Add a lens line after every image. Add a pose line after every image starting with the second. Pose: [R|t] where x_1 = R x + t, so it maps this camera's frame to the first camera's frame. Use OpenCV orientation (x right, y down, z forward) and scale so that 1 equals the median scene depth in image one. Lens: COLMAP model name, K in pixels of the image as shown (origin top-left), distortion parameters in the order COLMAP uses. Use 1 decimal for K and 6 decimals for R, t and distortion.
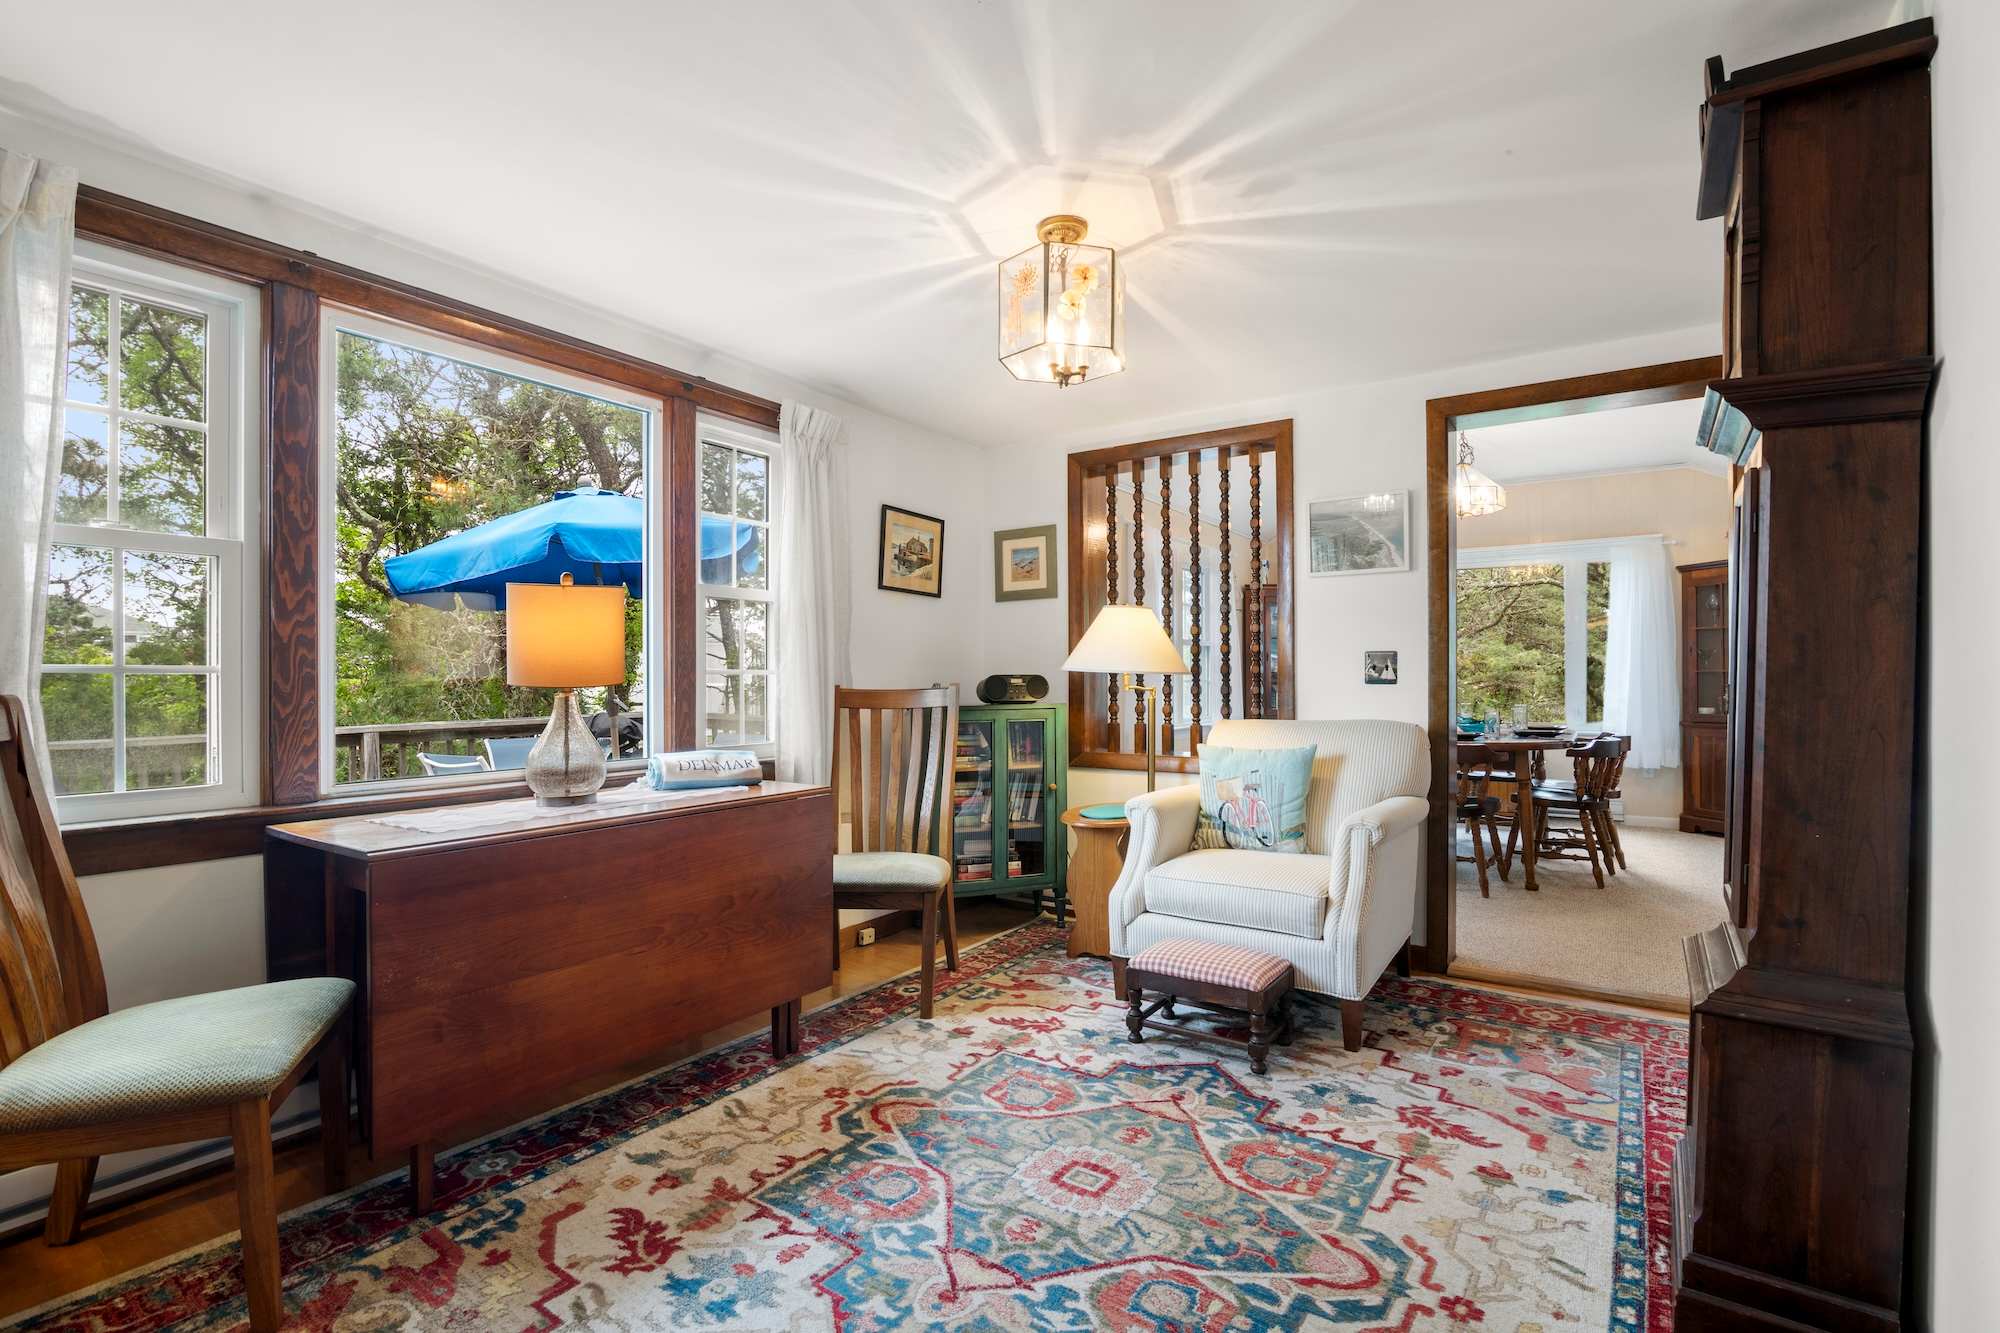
lens RADIAL K [[915.9, 0, 1009.7], [0, 915.9, 677.1], [0, 0, 1]] dist [-0.019172, -0.001020]
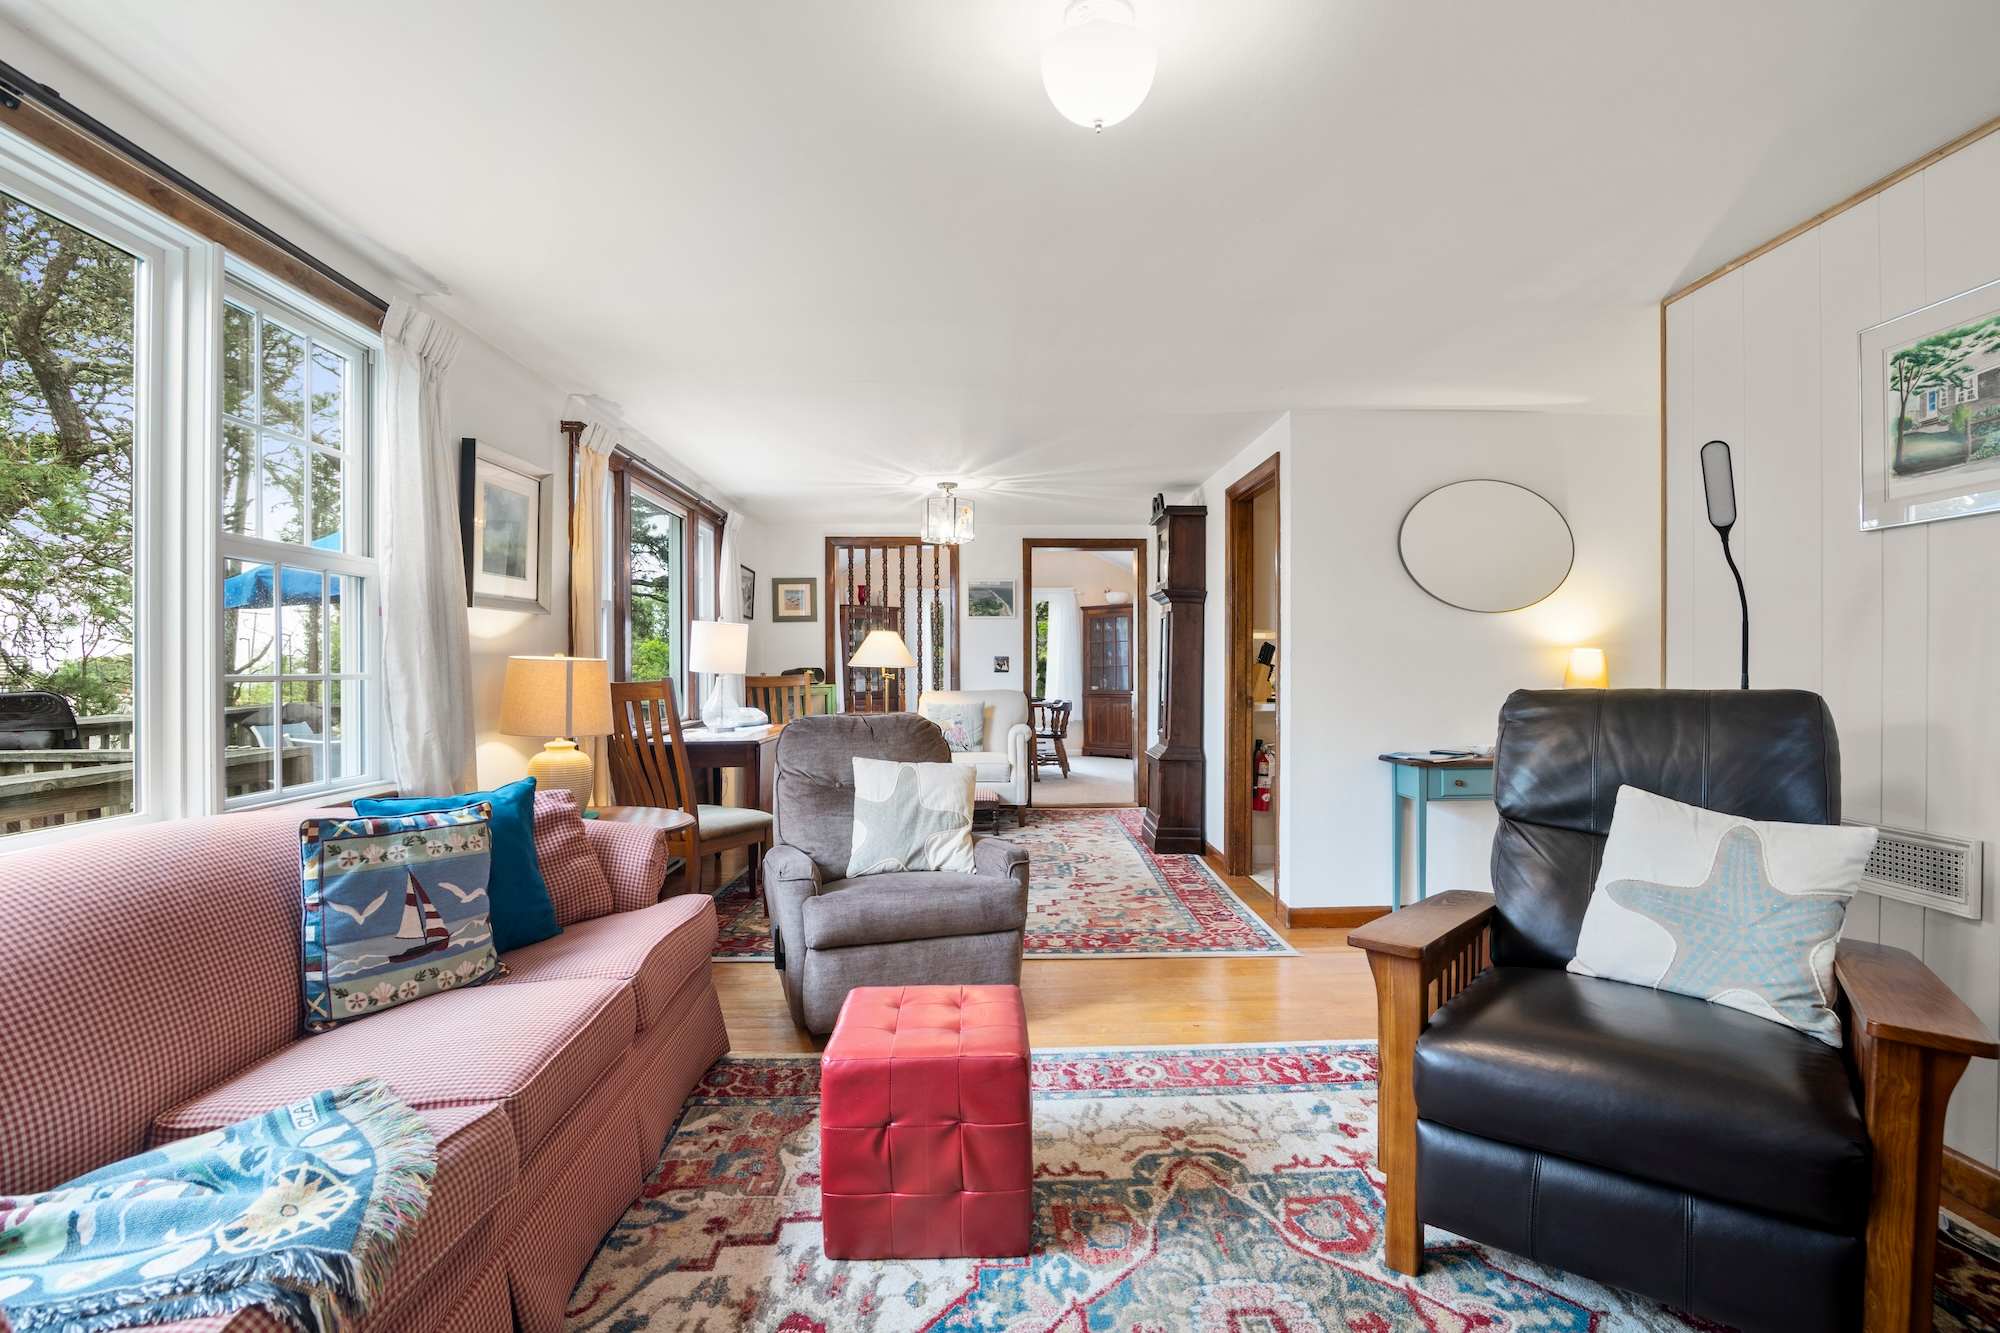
lens RADIAL K [[915.9, 0, 1004.3], [0, 915.9, 667.0], [0, 0, 1]] dist [-0.019172, -0.001020]
pose [[0.816701, -0.000159, 0.577061, -1.379541], [0.001556, 0.999997, -0.001927, -0.000293], [-0.577059, 0.002471, 0.816699, -1.220508]]
